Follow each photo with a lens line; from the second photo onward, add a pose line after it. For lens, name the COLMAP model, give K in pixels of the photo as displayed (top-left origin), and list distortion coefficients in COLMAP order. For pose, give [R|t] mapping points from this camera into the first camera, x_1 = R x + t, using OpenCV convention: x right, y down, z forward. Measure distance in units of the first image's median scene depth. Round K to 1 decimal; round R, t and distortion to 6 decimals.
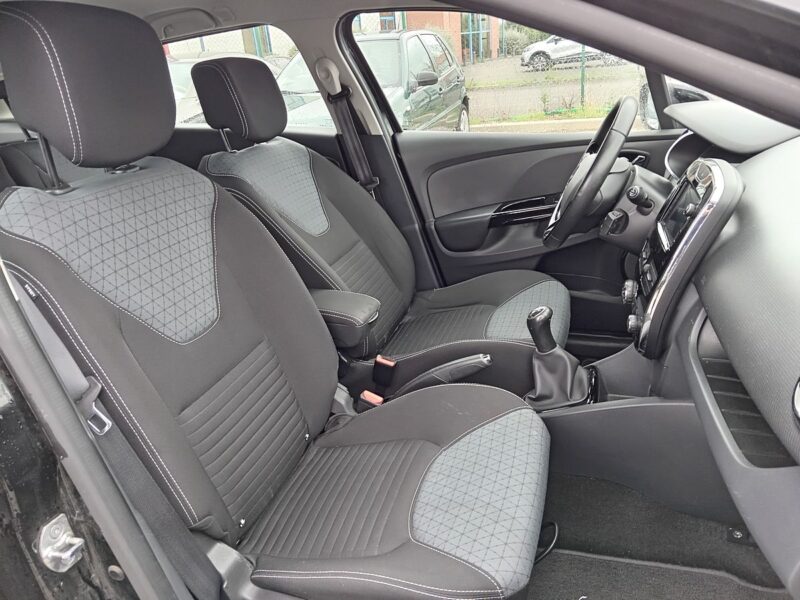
lens RADIAL K [[589.4, 0, 398.7], [0, 589.4, 308.5], [0, 0, 1]] dist [-0.008029, -0.010991]
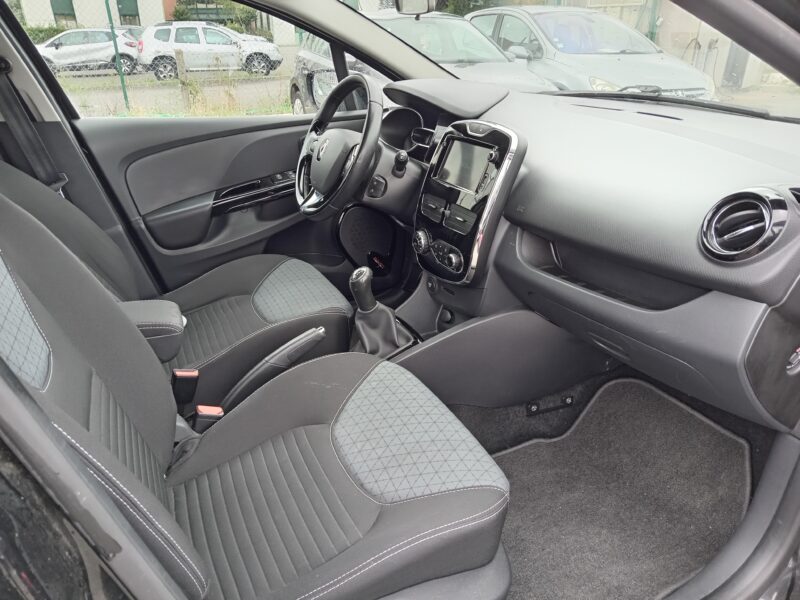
lens RADIAL K [[594.2, 0, 393.2], [0, 594.2, 301.2], [0, 0, 1]] dist [0.005610, -0.039083]
pose [[0.716623, -0.202342, 0.667465, -0.299989], [0.226486, 0.972642, 0.051689, 0.009237], [-0.659663, 0.114130, 0.742845, 0.121091]]
